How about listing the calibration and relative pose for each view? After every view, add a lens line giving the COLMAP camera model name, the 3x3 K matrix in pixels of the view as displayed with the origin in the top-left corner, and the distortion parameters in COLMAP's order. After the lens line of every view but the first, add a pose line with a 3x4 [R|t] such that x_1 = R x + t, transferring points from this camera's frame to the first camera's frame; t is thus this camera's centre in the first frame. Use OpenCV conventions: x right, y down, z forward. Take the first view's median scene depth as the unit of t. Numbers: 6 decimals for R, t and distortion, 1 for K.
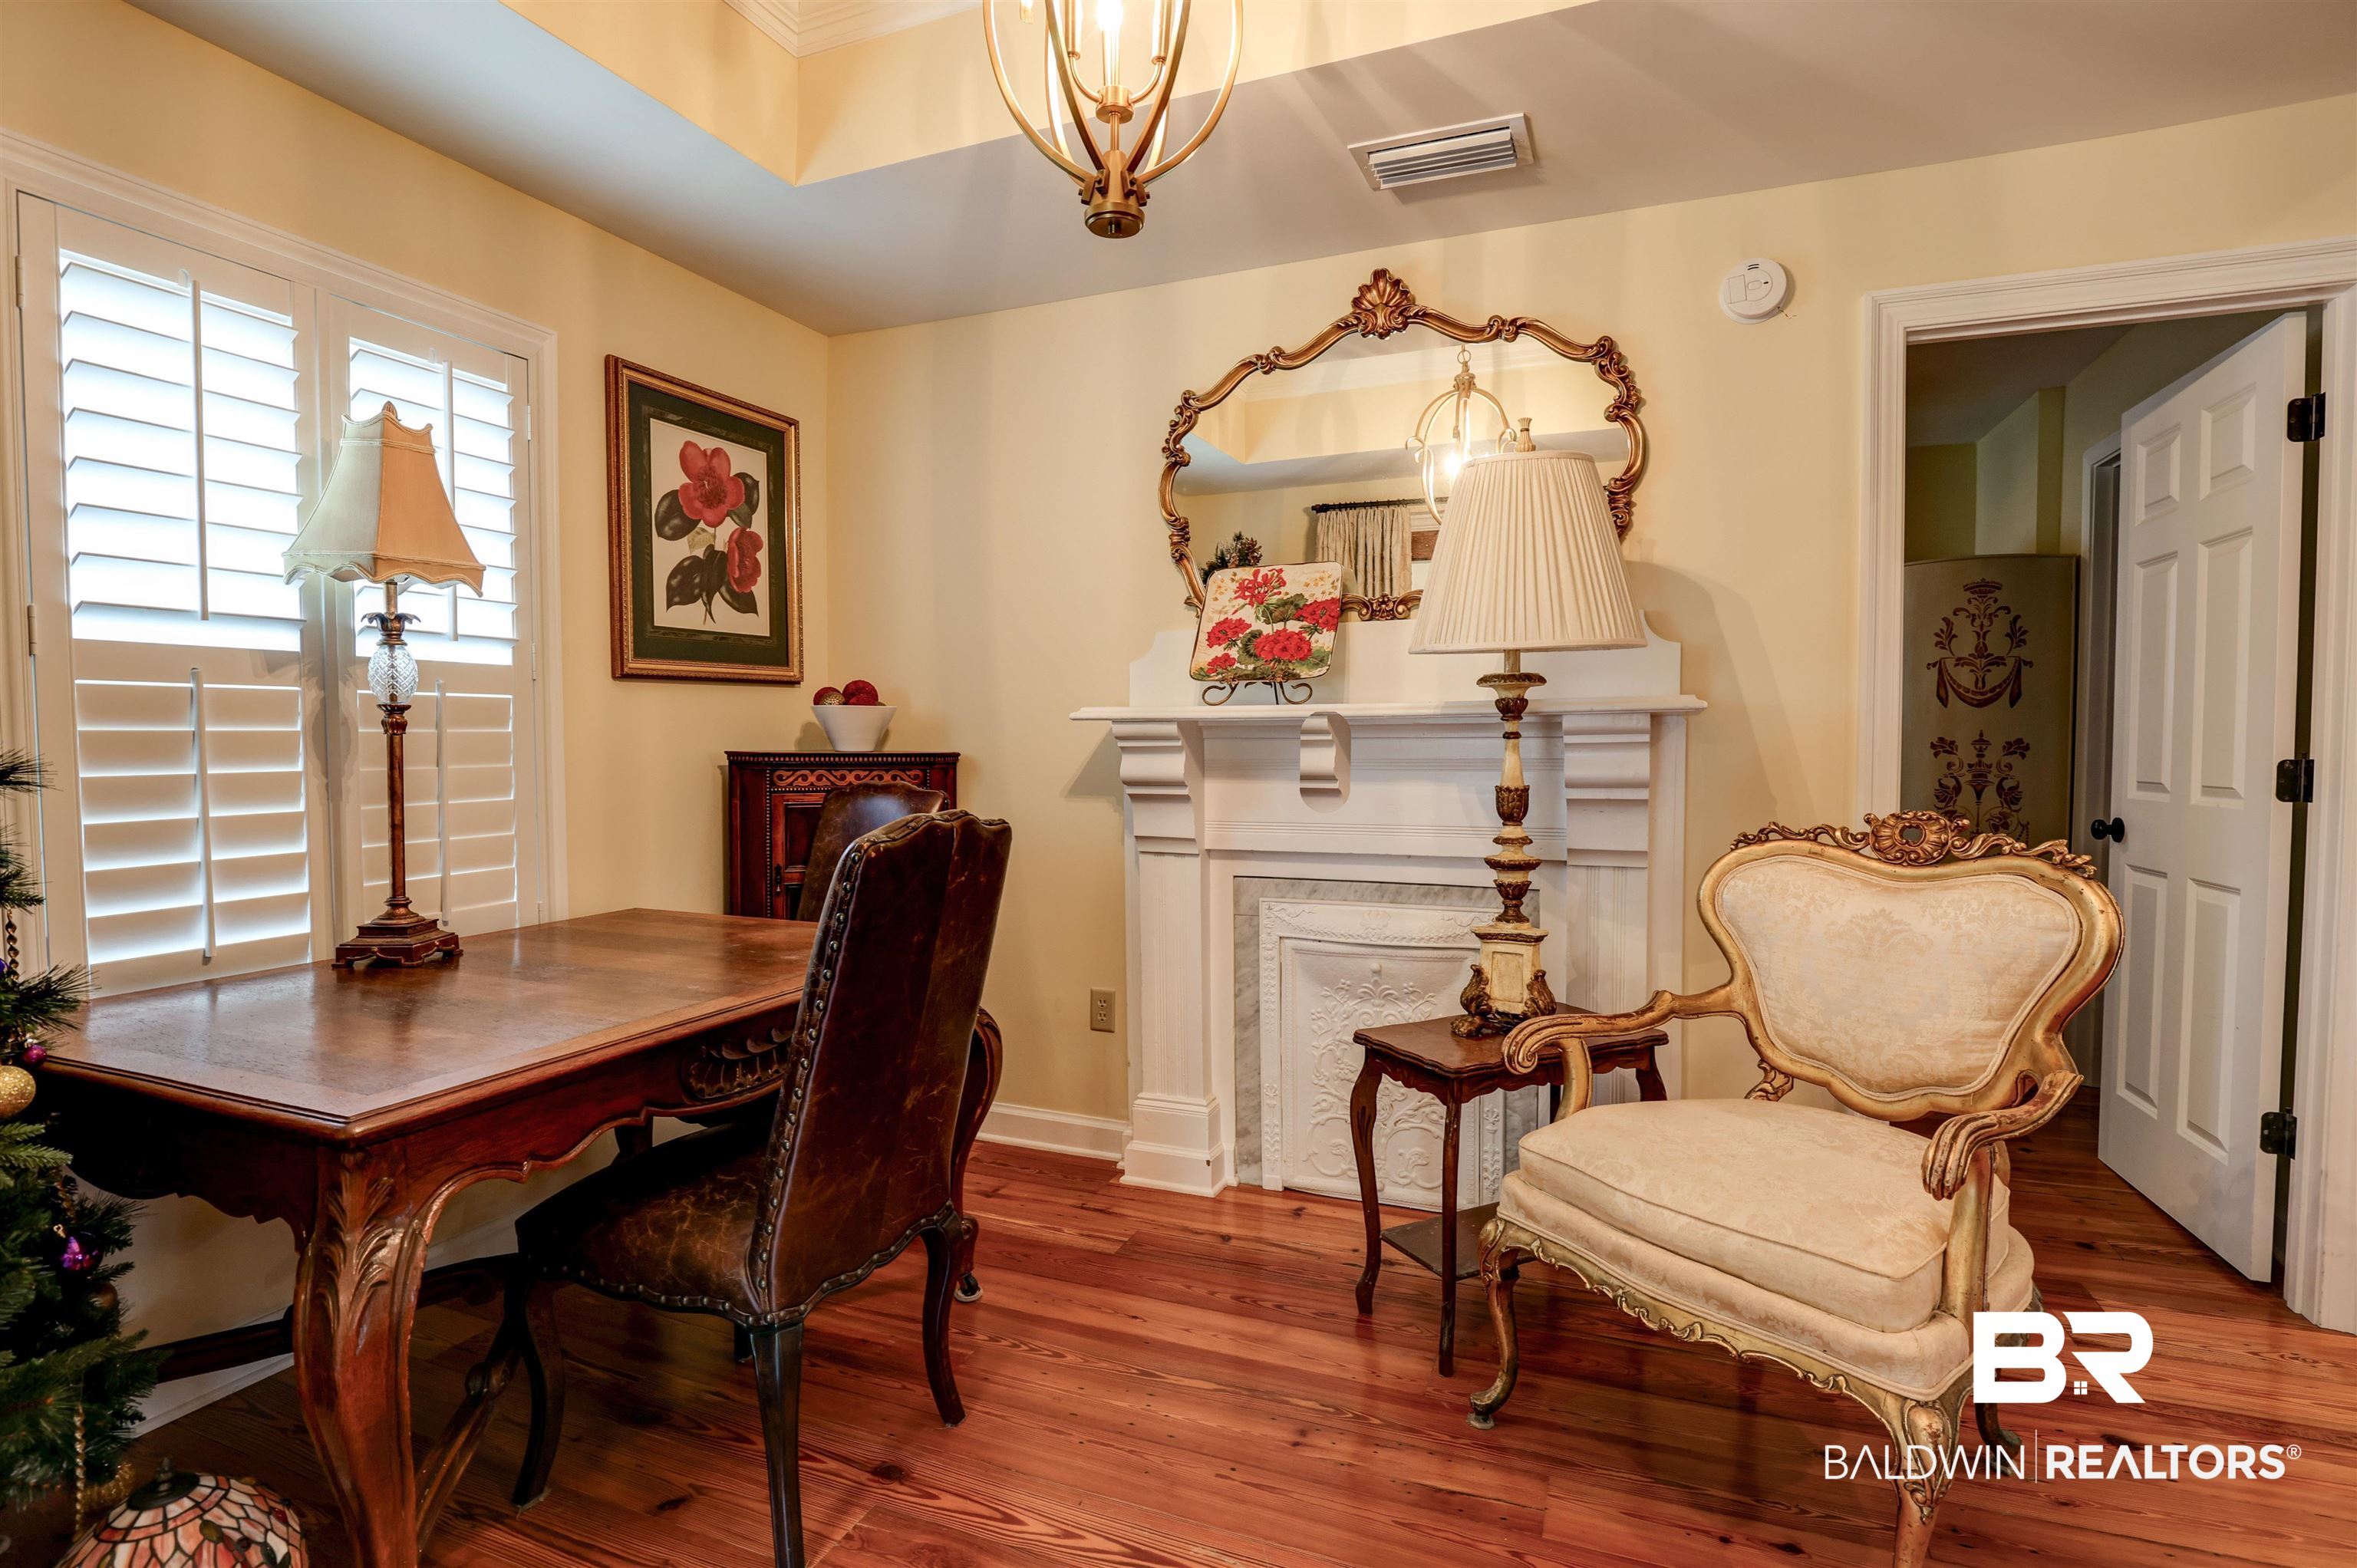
lens RADIAL K [[1129.4, 0, 1173.4], [0, 1129.4, 784.1], [0, 0, 1]] dist [-0.022432, -0.000266]
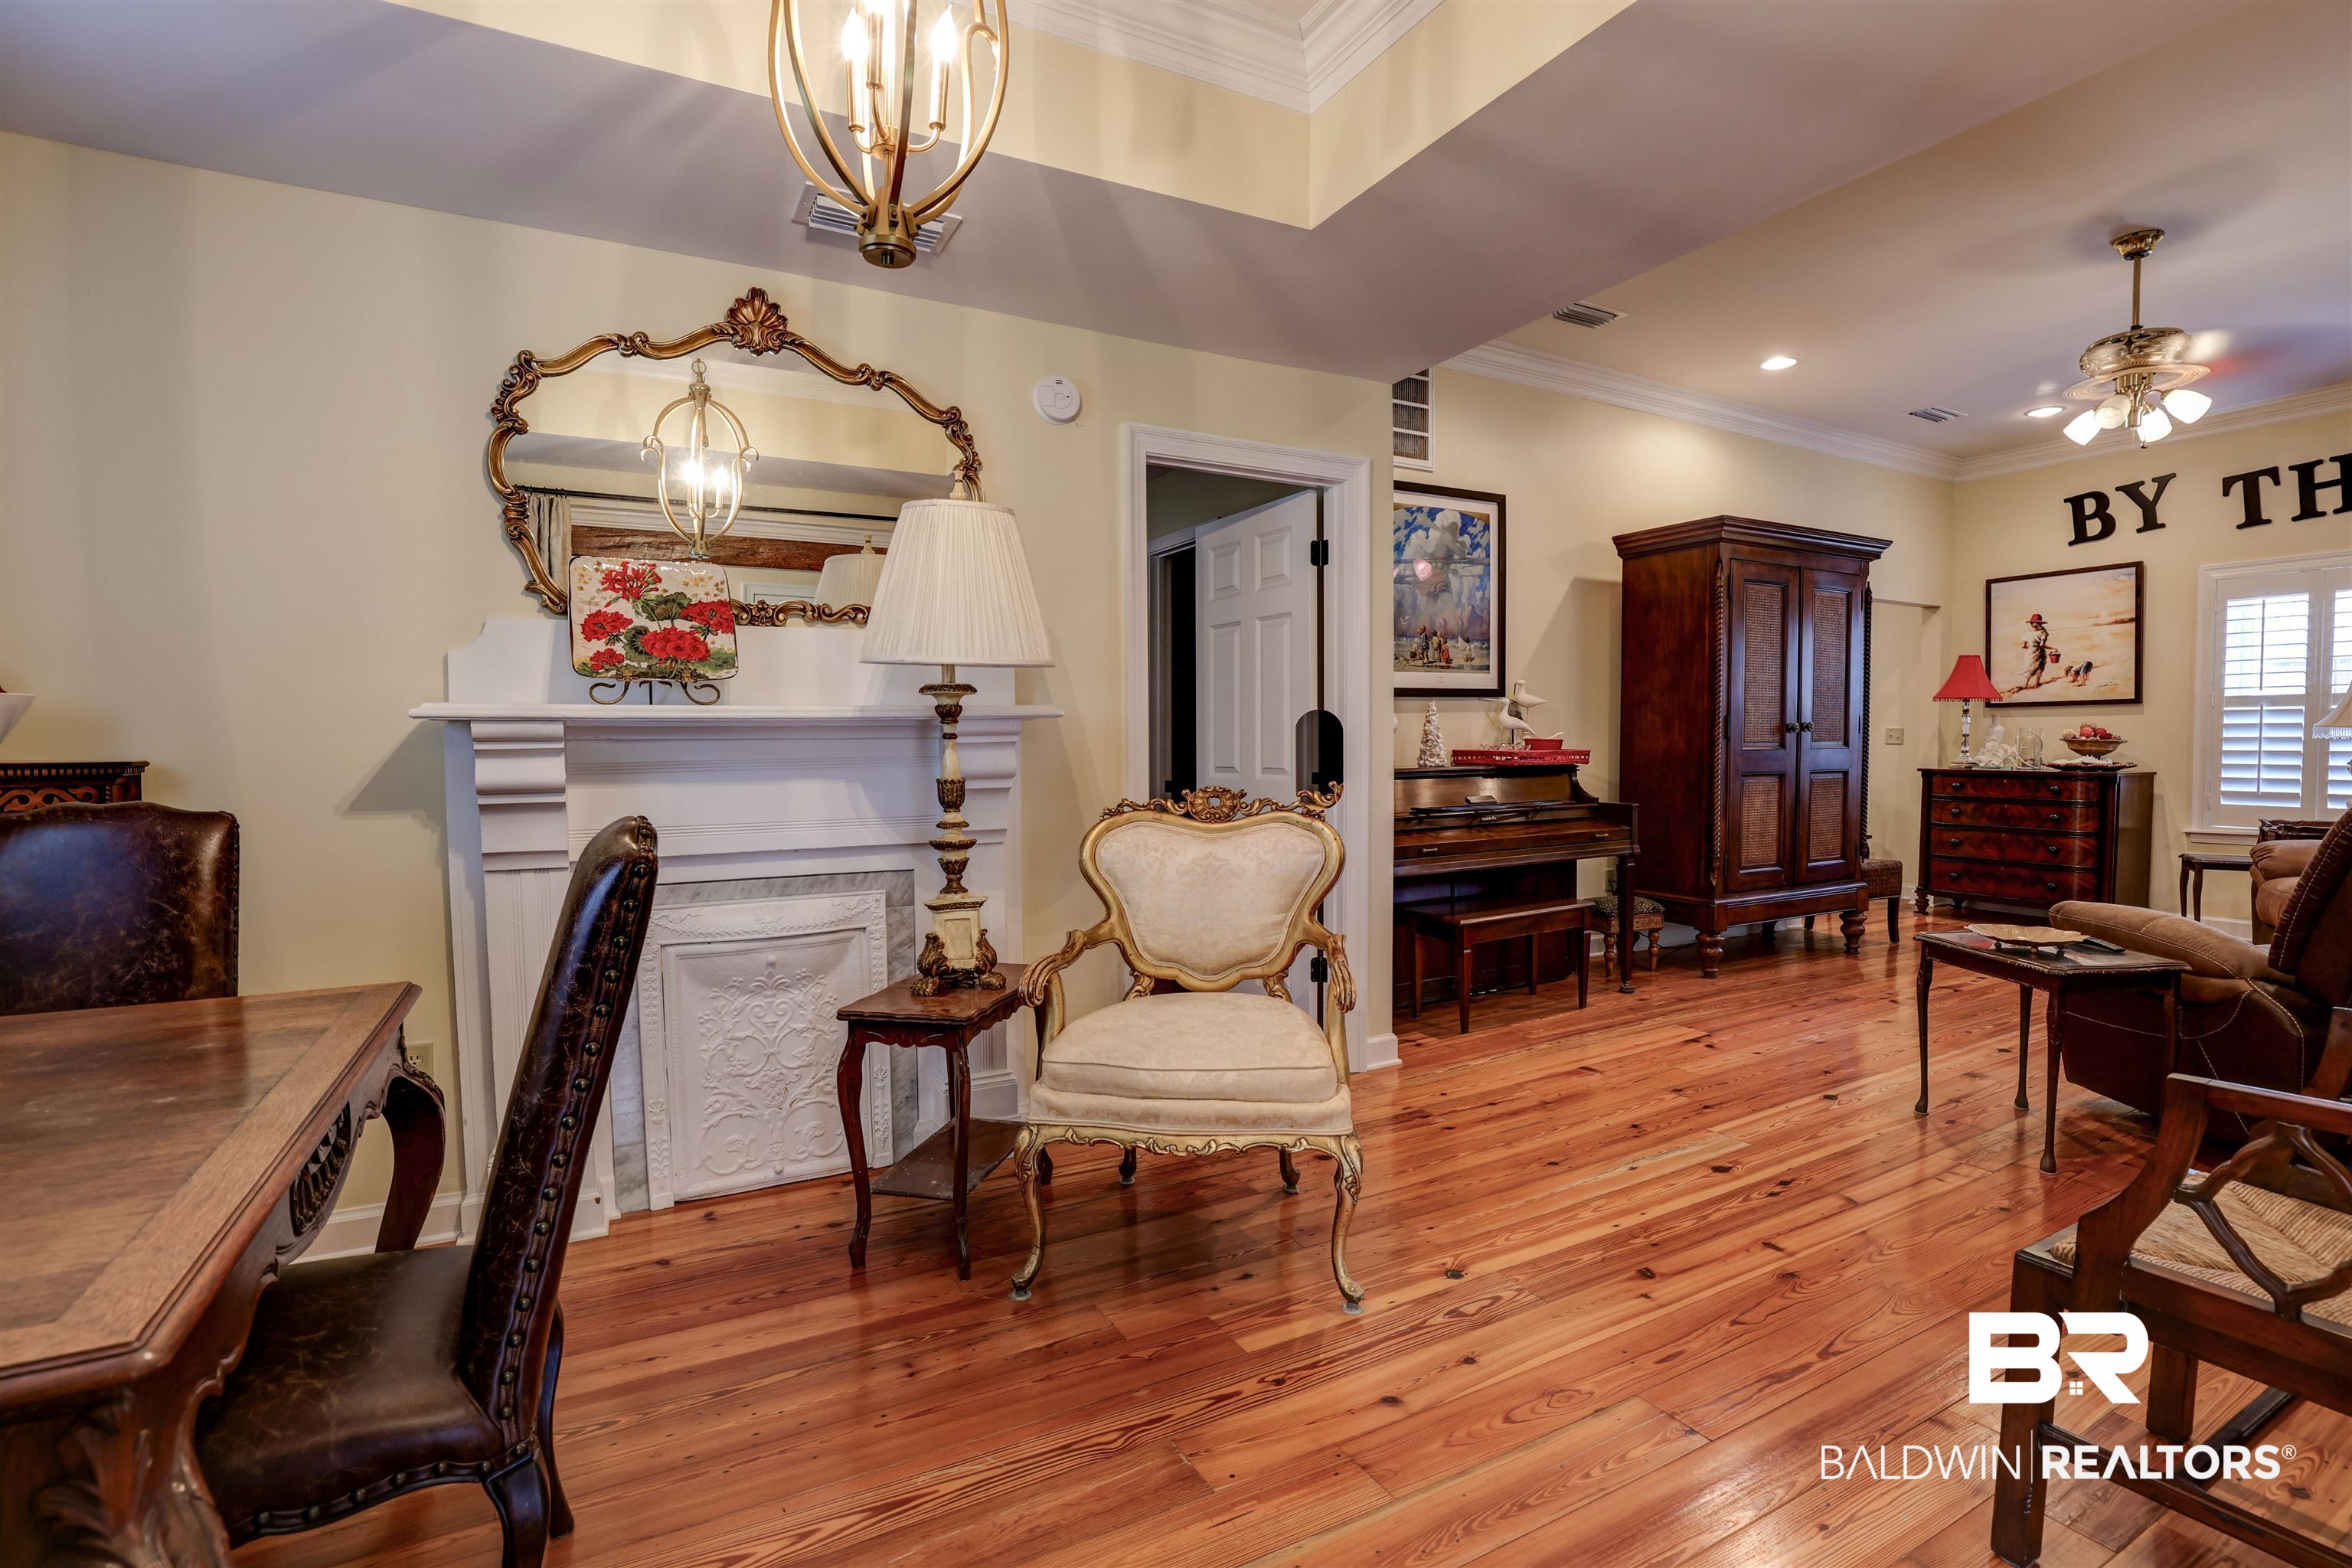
lens RADIAL K [[1077.0, 0, 1178.0], [0, 1077.0, 789.7], [0, 0, 1]] dist [-0.020006, -0.000185]
pose [[0.643106, -0.035255, 0.764965, -0.350075], [0.034258, 0.999264, 0.017253, 0.001613], [-0.765011, 0.015110, 0.643840, 0.075158]]
